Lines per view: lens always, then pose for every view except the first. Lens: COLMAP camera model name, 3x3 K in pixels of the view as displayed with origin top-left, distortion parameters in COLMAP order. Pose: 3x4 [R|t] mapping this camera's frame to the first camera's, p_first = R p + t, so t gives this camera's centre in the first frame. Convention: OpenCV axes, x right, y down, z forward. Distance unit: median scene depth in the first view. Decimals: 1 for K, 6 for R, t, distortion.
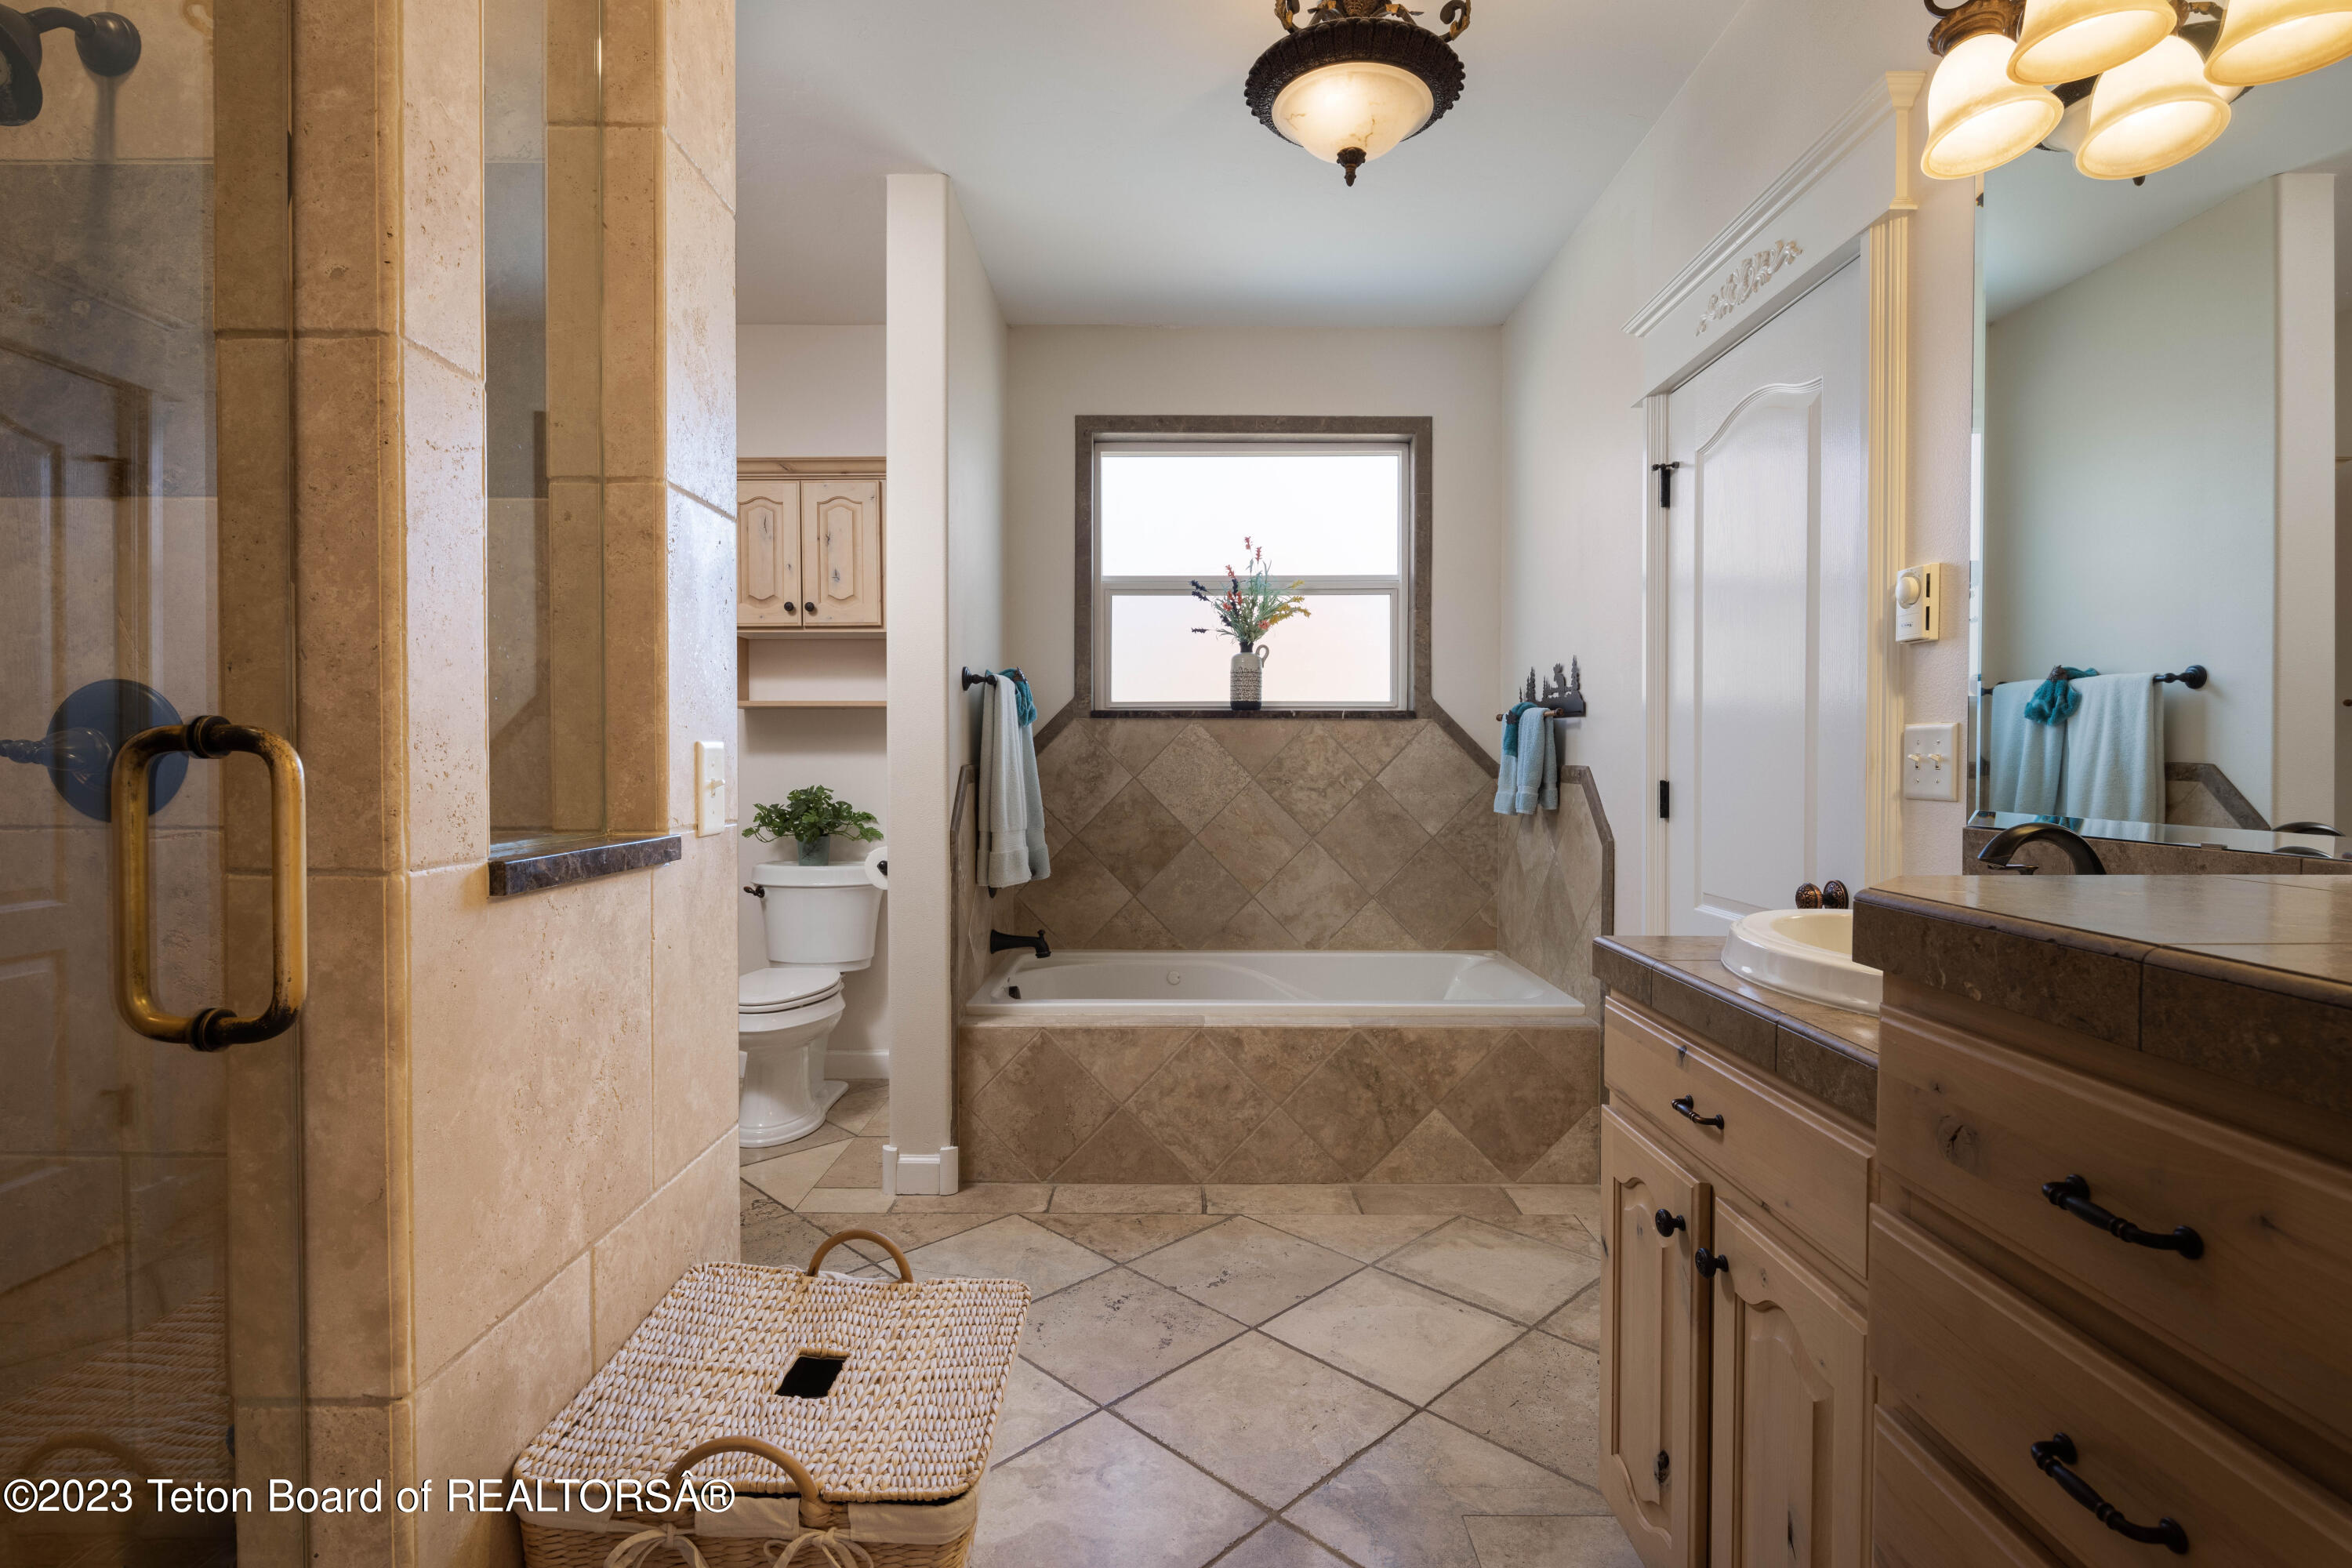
lens RADIAL K [[1145.5, 0, 1180.9], [0, 1145.5, 746.7], [0, 0, 1]] dist [0.000083, -0.000031]
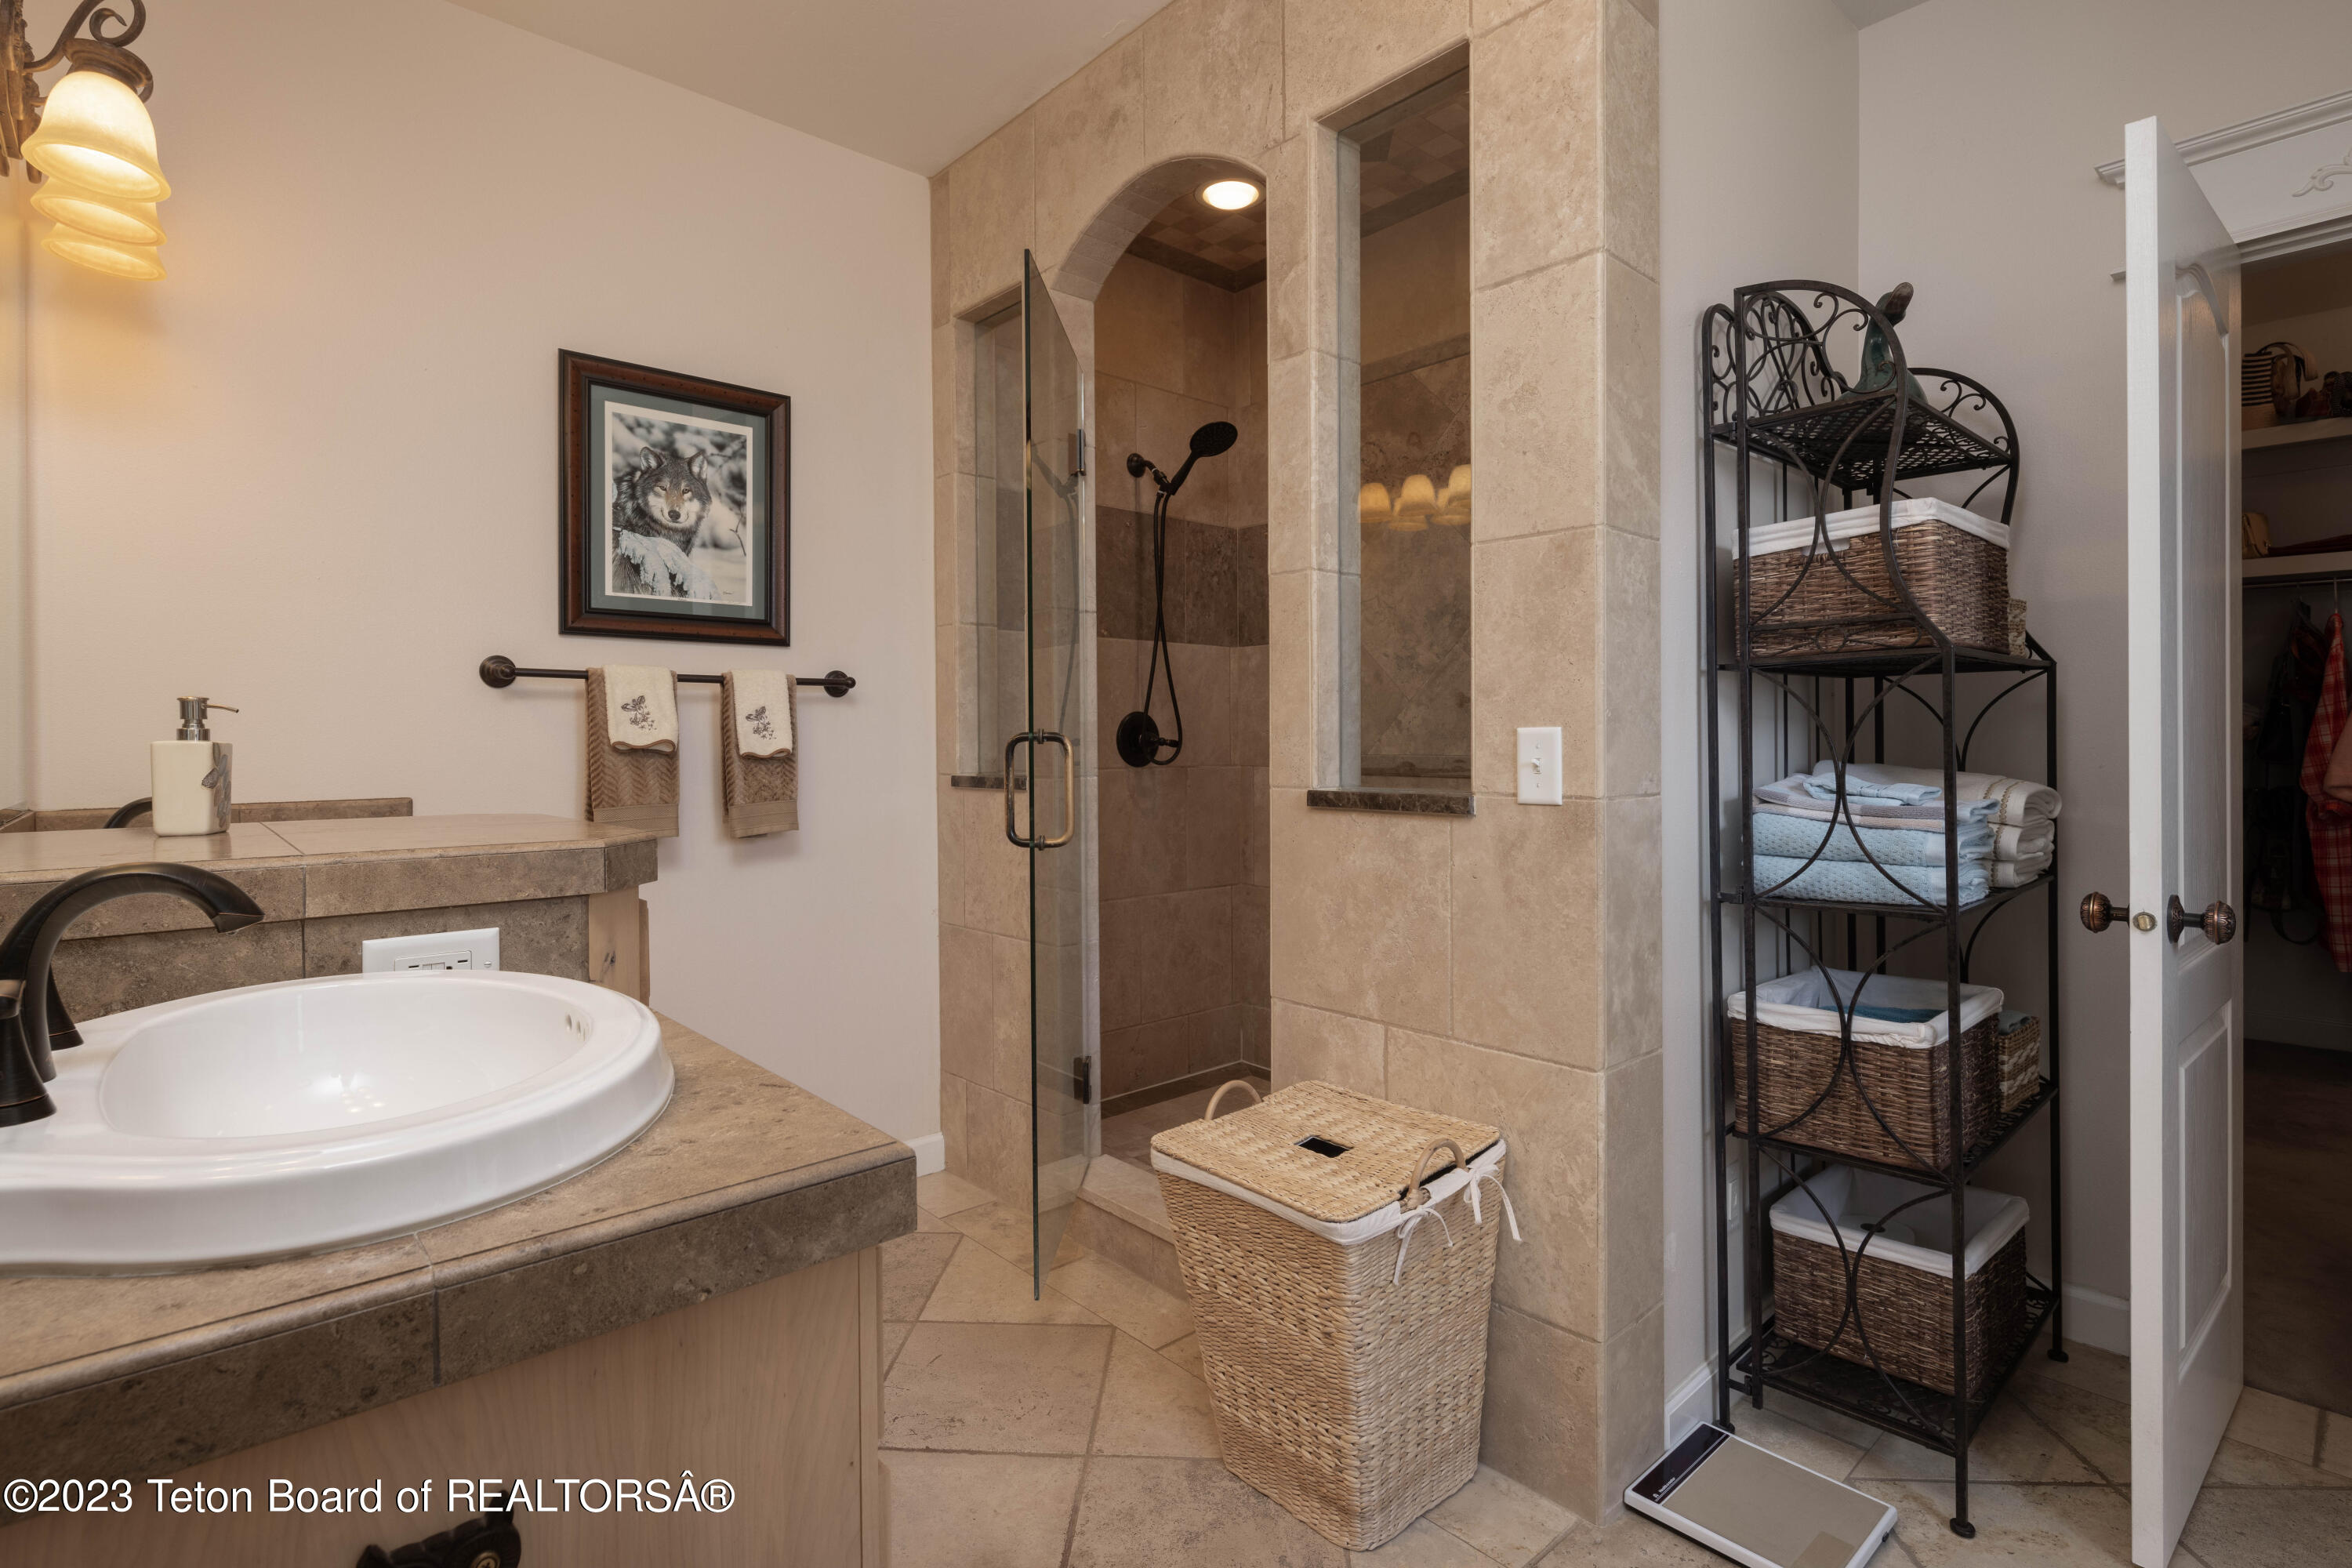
lens RADIAL K [[1145.5, 0, 1180.9], [0, 1145.5, 746.7], [0, 0, 1]] dist [0.000083, -0.000031]
pose [[-0.748604, 0.004662, -0.663001, 0.924415], [0.006863, 0.999976, -0.000718, 0.018784], [0.662982, -0.005087, -0.748618, 2.258108]]
